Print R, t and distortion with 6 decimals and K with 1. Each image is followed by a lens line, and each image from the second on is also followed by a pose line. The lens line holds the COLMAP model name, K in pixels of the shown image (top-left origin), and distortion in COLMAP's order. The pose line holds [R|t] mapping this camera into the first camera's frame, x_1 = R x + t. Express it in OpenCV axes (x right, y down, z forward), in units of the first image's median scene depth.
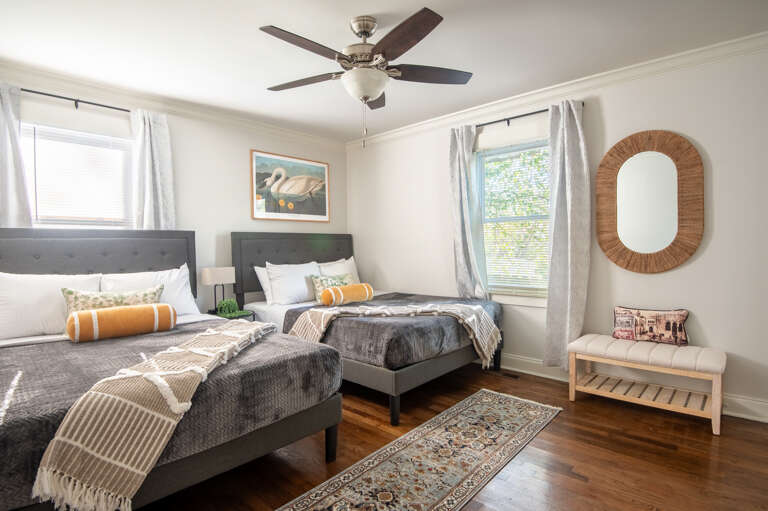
lens RADIAL K [[391.6, 0, 388.3], [0, 391.6, 252.1], [0, 0, 1]] dist [-0.012368, -0.003073]
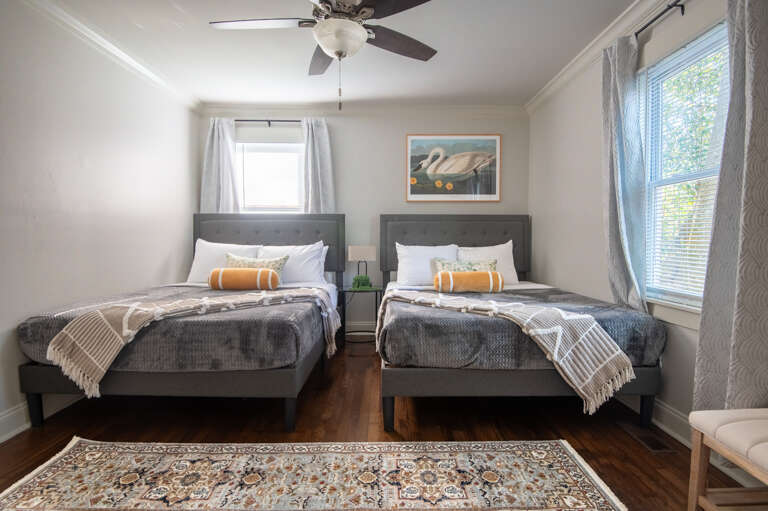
lens RADIAL K [[391.6, 0, 387.5], [0, 391.6, 253.1], [0, 0, 1]] dist [-0.012368, -0.003073]
pose [[0.678155, 0.042605, -0.733683, 0.509642], [-0.023885, 0.999069, 0.035939, 0.020042], [0.734530, -0.006848, 0.678541, 0.344775]]
